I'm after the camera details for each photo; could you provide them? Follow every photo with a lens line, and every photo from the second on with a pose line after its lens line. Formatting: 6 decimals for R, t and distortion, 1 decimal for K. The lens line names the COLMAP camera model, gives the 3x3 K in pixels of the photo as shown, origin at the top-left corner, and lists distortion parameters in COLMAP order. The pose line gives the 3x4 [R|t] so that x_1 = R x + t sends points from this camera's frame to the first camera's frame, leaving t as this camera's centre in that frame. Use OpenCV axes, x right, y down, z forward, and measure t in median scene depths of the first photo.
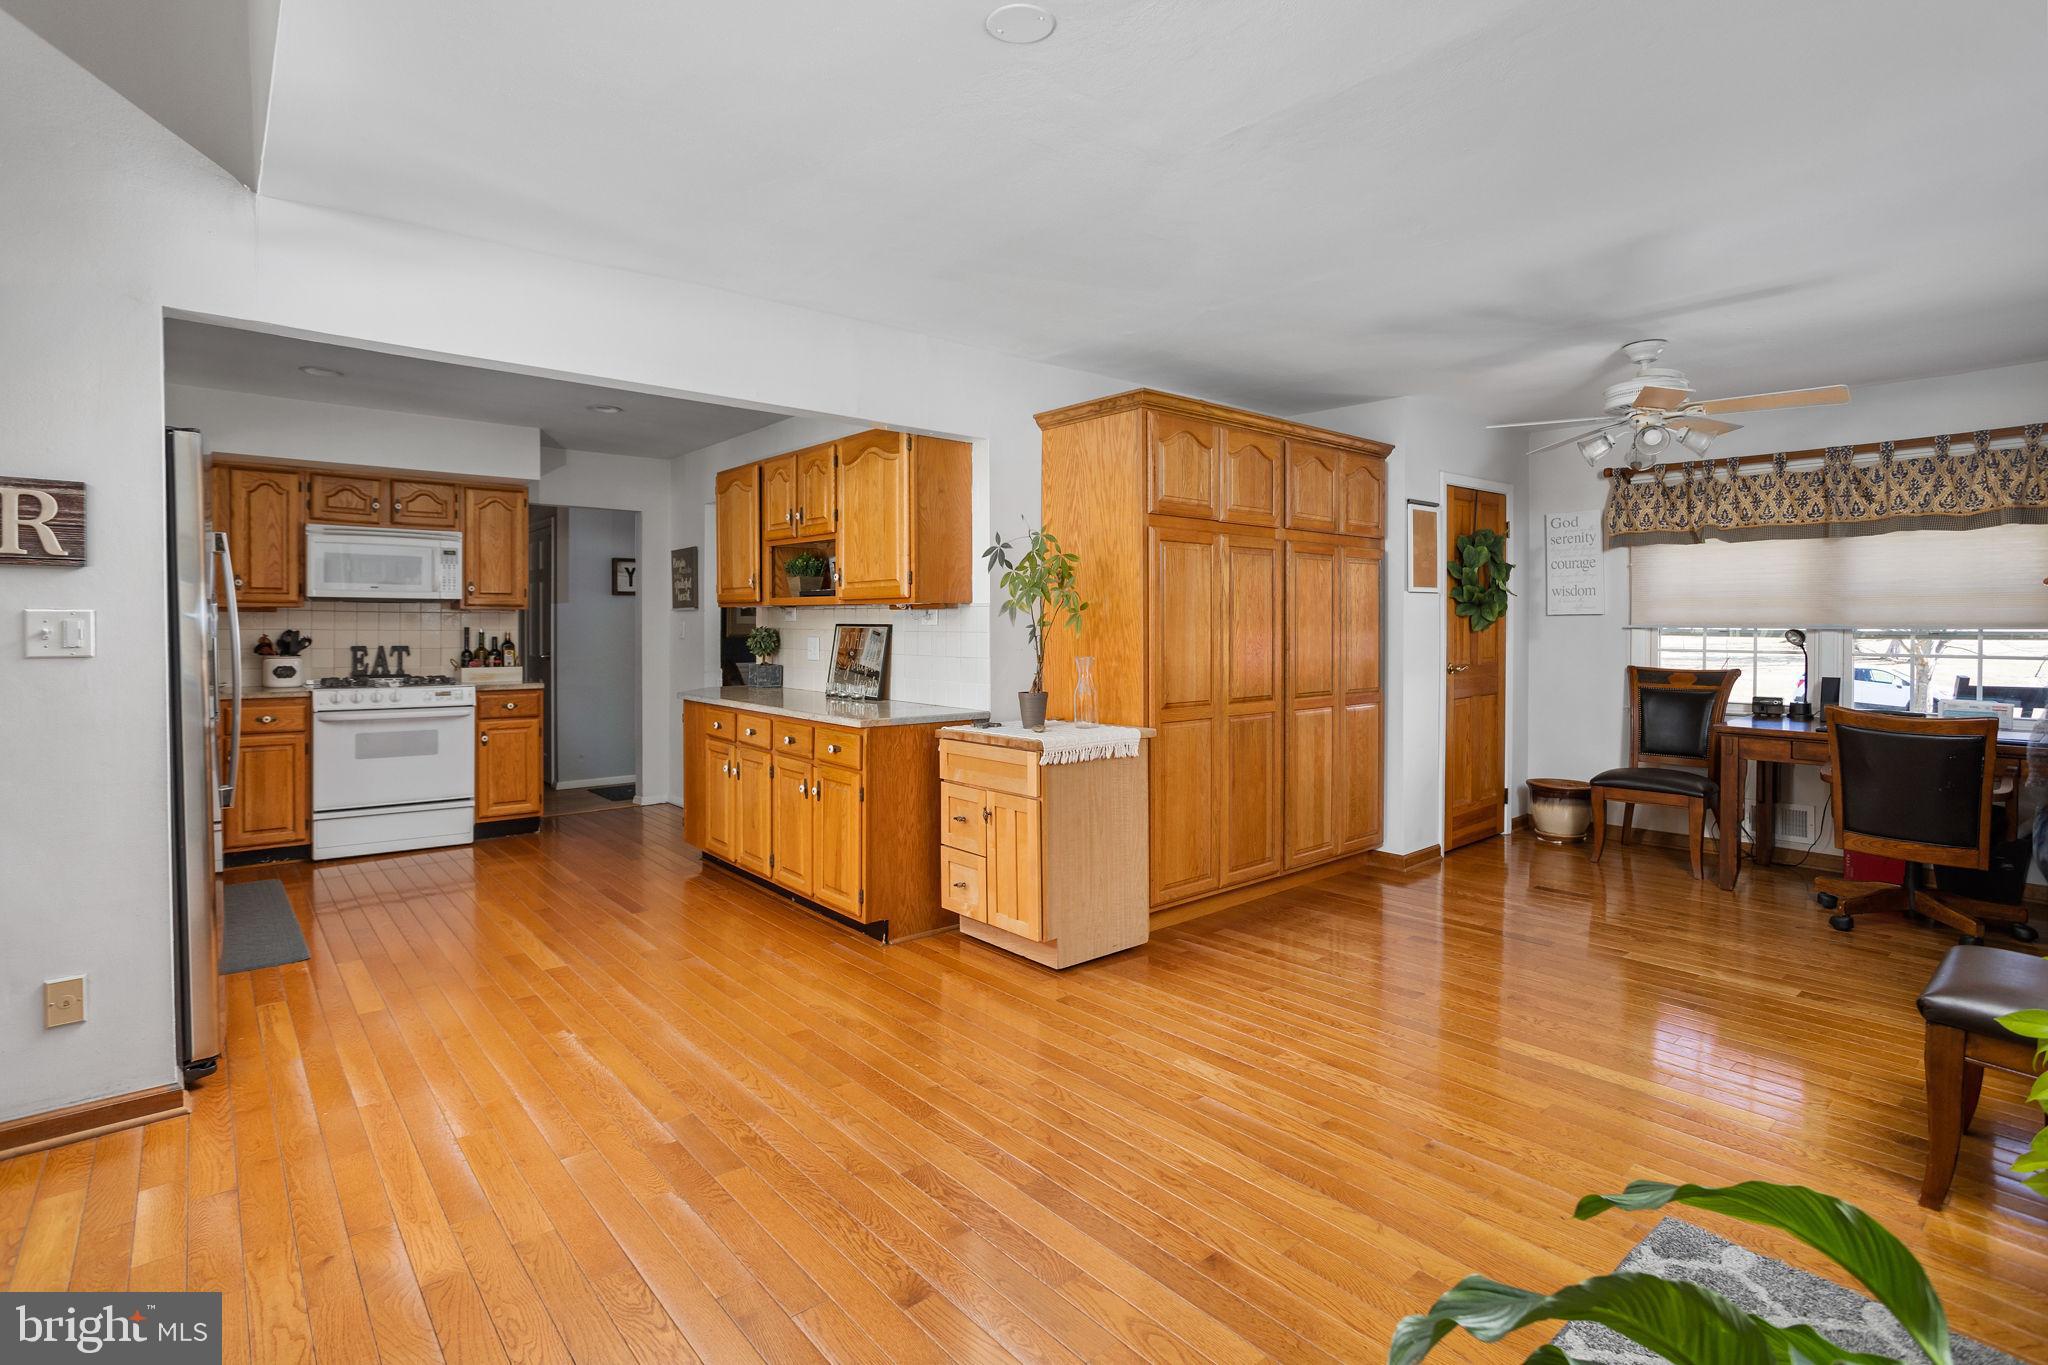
lens RADIAL K [[990.8, 0, 1021.9], [0, 990.8, 642.9], [0, 0, 1]] dist [-0.040372, 0.021013]
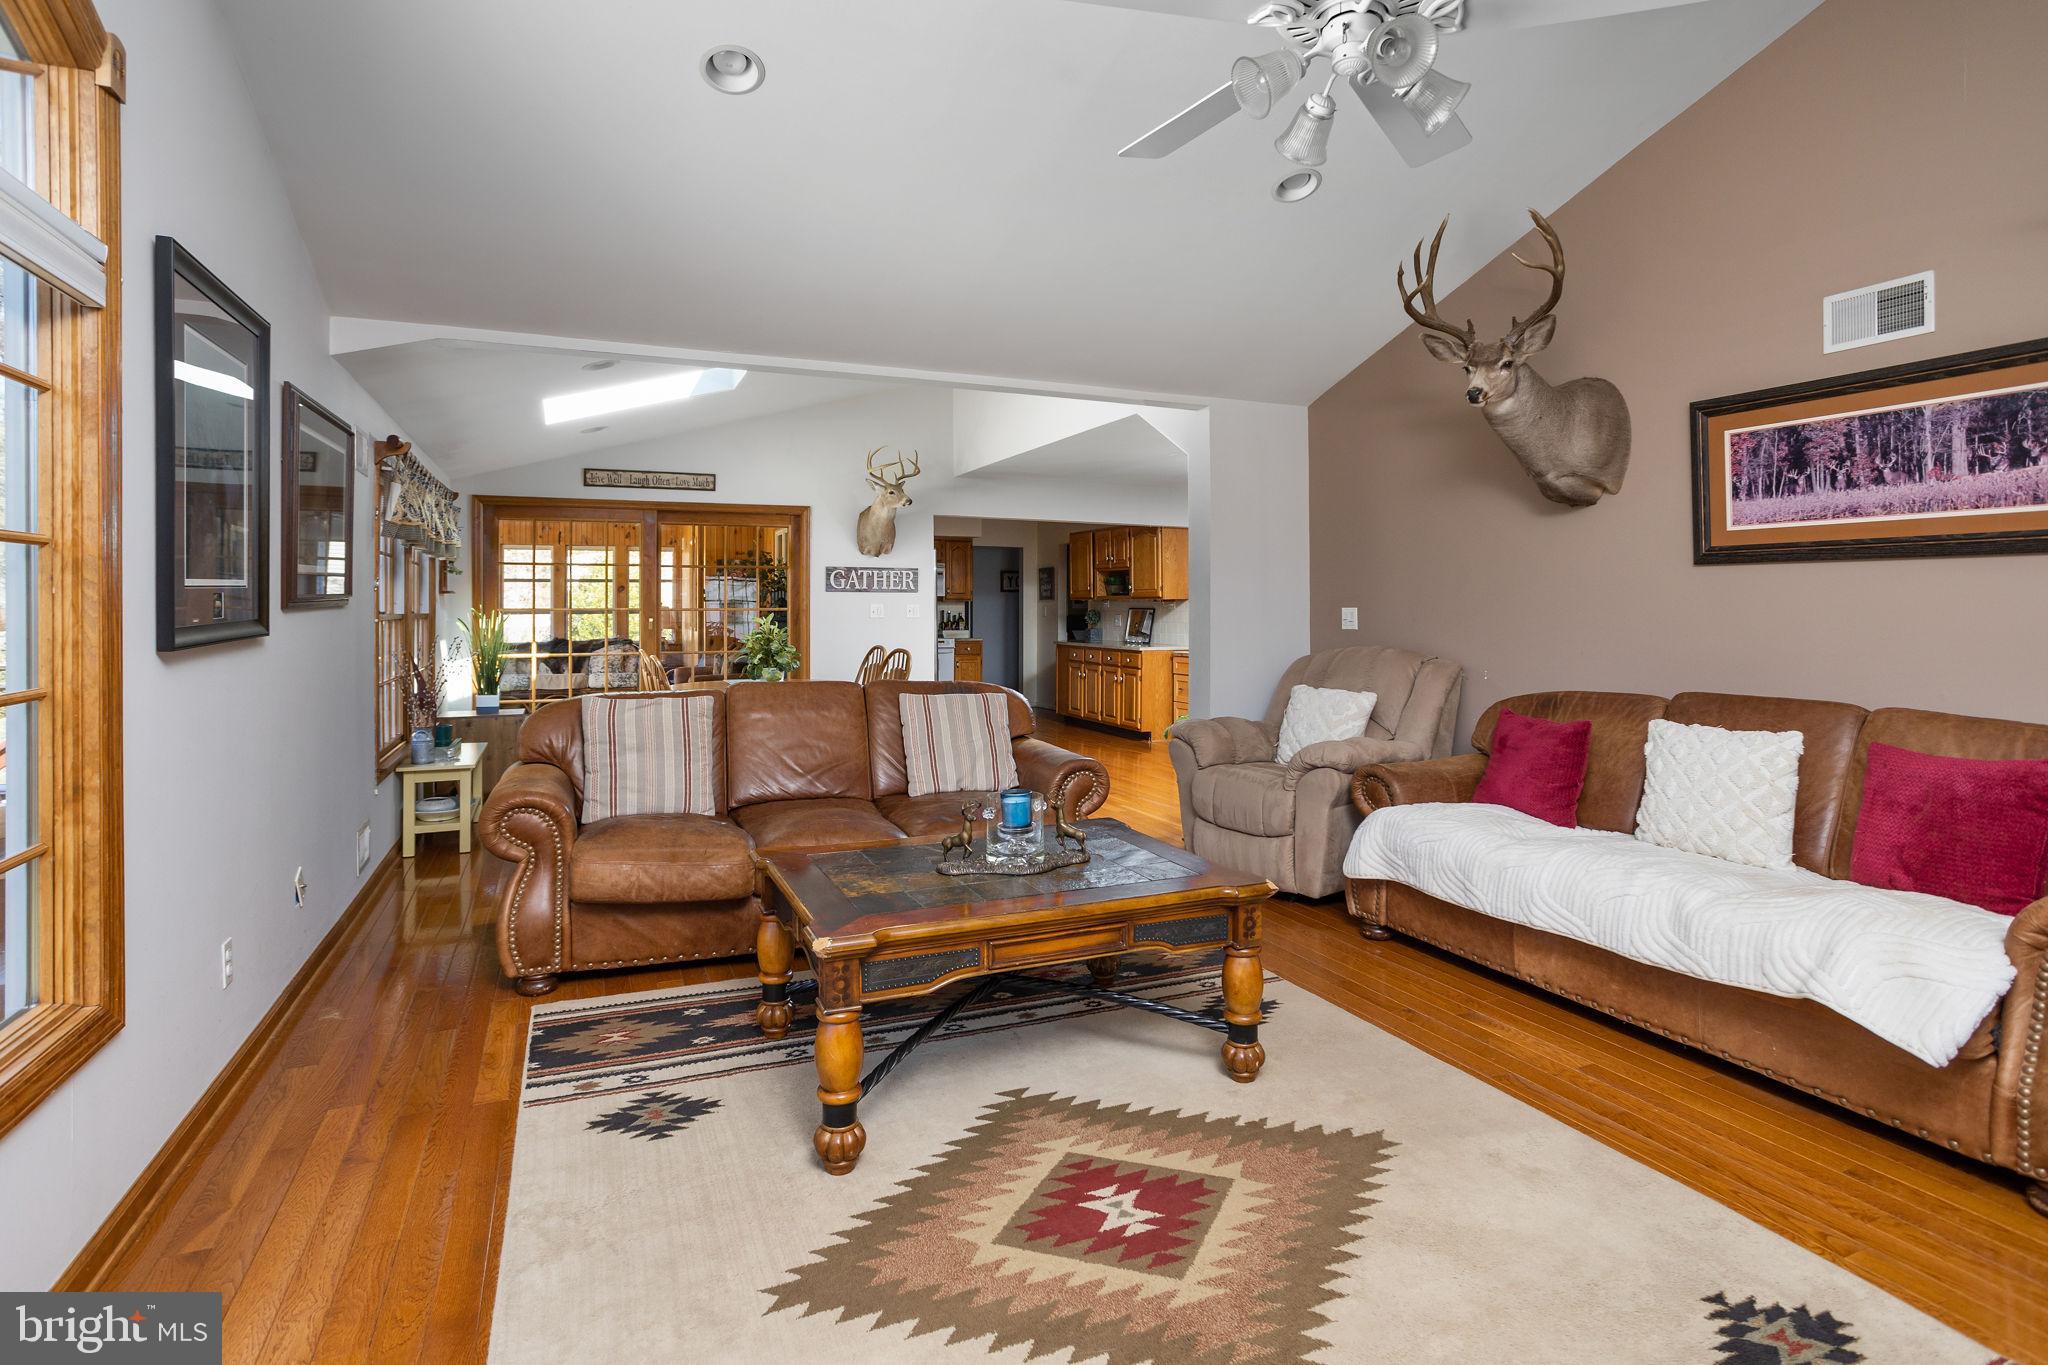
lens RADIAL K [[990.8, 0, 1022.3], [0, 990.8, 627.8], [0, 0, 1]] dist [-0.040372, 0.021013]
pose [[0.958082, 0.004957, -0.286451, 0.199167], [-0.005467, 0.999985, -0.000981, 0.024595], [0.286442, 0.002506, 0.958094, -1.078802]]
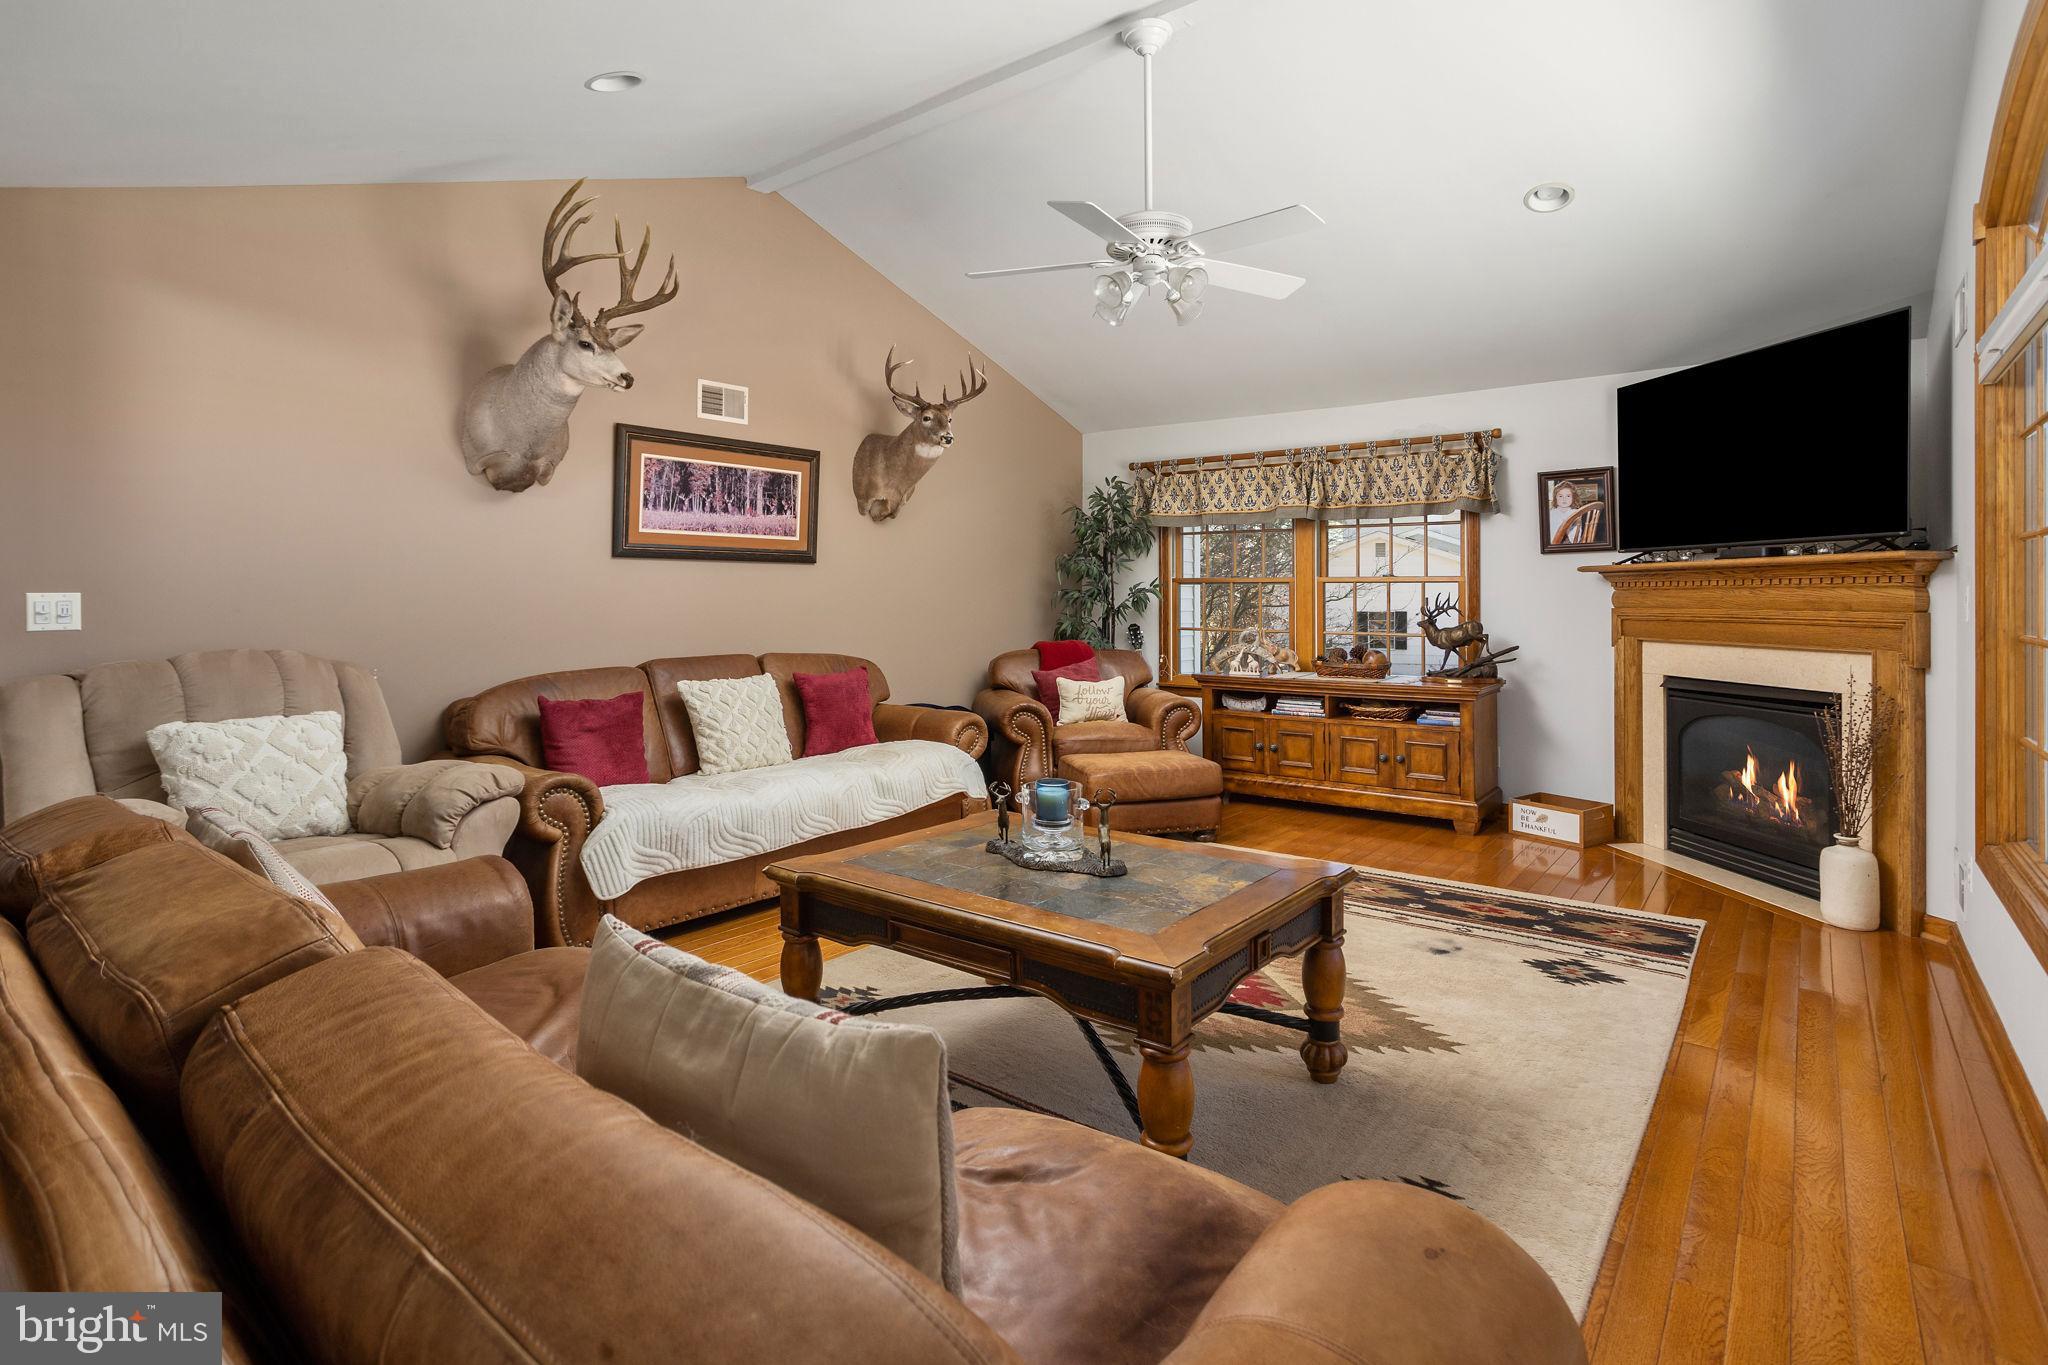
lens RADIAL K [[990.8, 0, 1067.0], [0, 990.8, 584.5], [0, 0, 1]] dist [-0.040372, 0.021013]
pose [[-0.213711, 0.007093, 0.976871, -0.431761], [0.026985, 0.999635, -0.001355, 0.010978], [-0.976524, 0.026071, -0.213824, -0.482879]]
